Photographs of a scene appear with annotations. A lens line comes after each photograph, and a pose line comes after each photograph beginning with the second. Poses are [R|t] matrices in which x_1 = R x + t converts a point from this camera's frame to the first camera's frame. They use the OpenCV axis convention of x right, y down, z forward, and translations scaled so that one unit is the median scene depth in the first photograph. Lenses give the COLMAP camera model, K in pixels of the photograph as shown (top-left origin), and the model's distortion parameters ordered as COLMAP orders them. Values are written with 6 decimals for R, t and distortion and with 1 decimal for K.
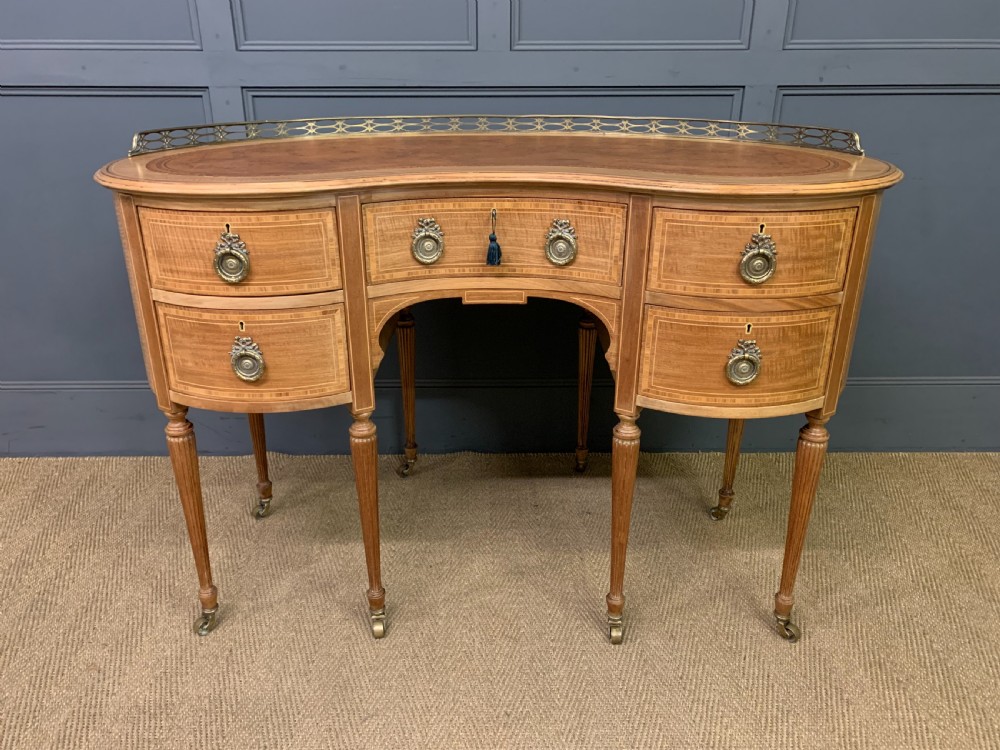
lens RADIAL K [[776.3, 0, 484.8], [0, 776.3, 369.8], [0, 0, 1]] dist [0.031589, -0.018387]
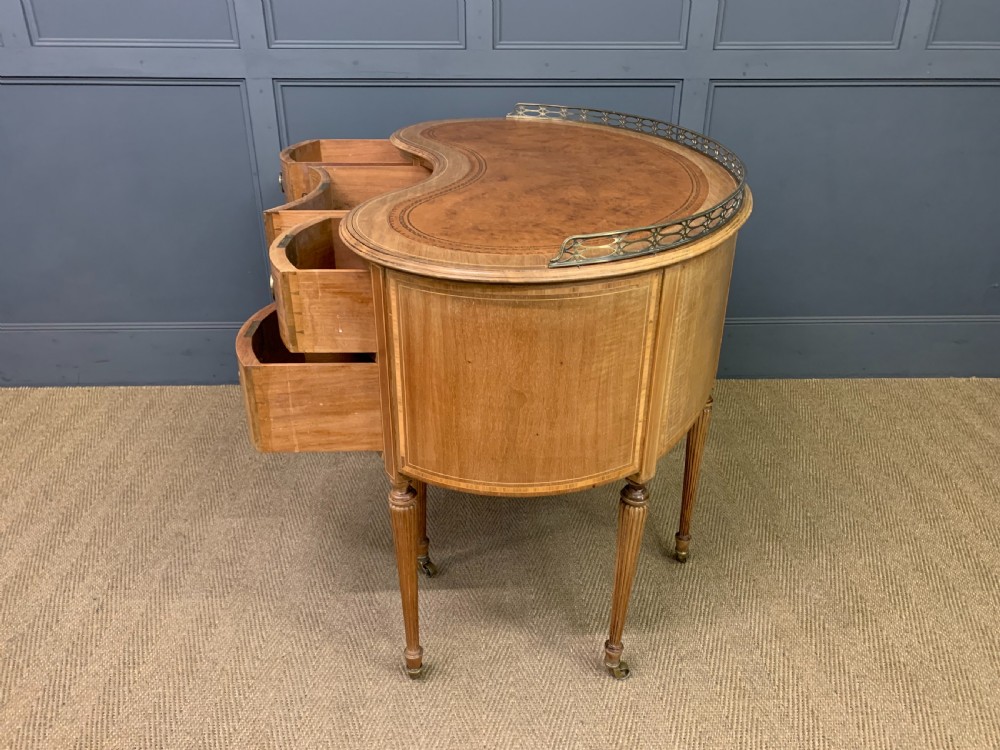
lens RADIAL K [[777.6, 0, 497.1], [0, 777.6, 374.1], [0, 0, 1]] dist [0.025381, -0.009383]
pose [[0.999695, -0.005455, 0.024074, 0.008037], [0.003807, 0.997680, 0.067972, 0.019131], [-0.024389, -0.067859, 0.997397, -0.302069]]
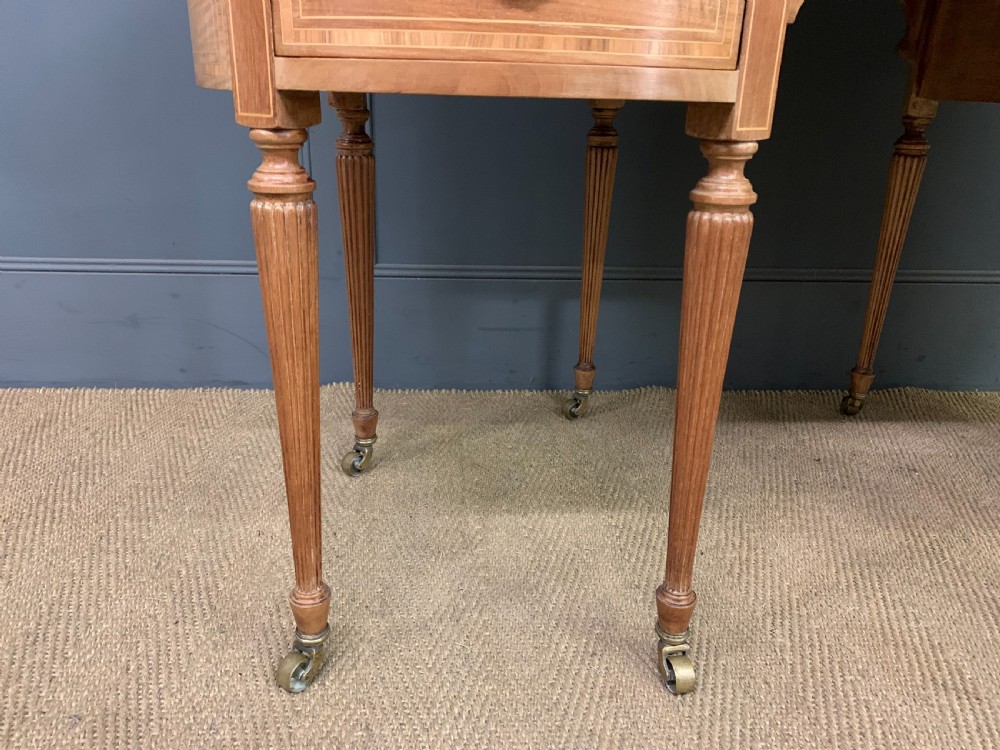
lens RADIAL K [[776.3, 0, 490.8], [0, 776.3, 370.7], [0, 0, 1]] dist [0.031589, -0.018387]
pose [[0.998477, 0.009452, 0.054346, -0.274675], [-0.007301, 0.999187, -0.039645, 0.169956], [-0.054677, 0.039188, 0.997735, 0.532430]]
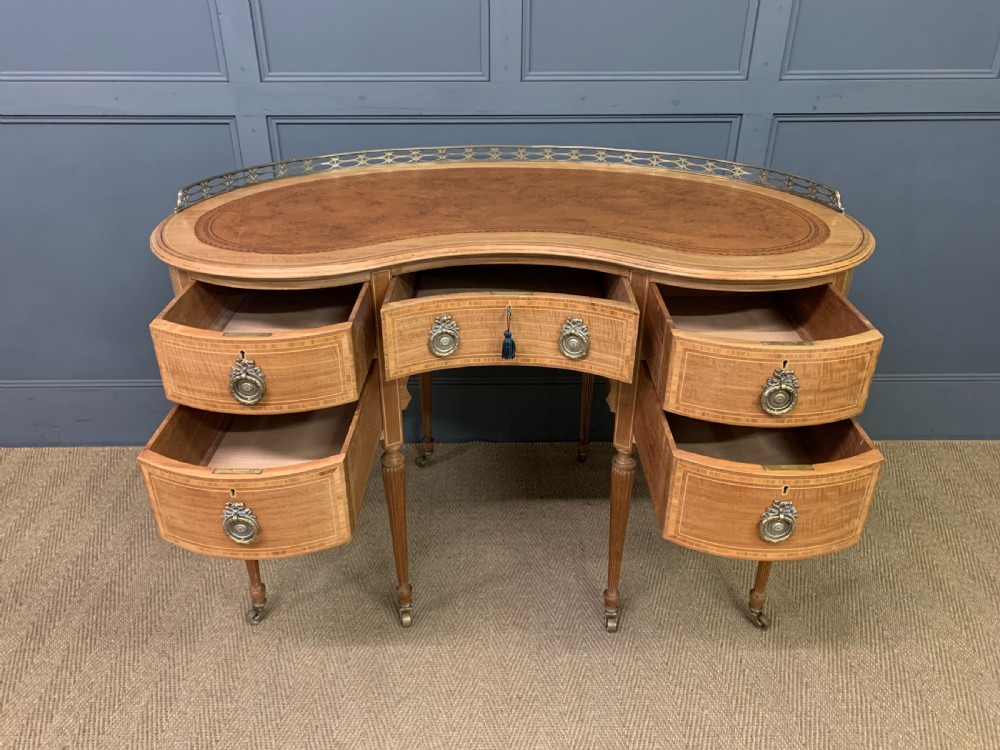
lens RADIAL K [[776.3, 0, 487.9], [0, 776.3, 376.6], [0, 0, 1]] dist [0.031589, -0.018387]
pose [[0.999993, -0.001408, 0.003402, -0.018842], [0.001012, 0.993502, 0.113813, -0.155974], [-0.003540, -0.113809, 0.993496, -0.106534]]
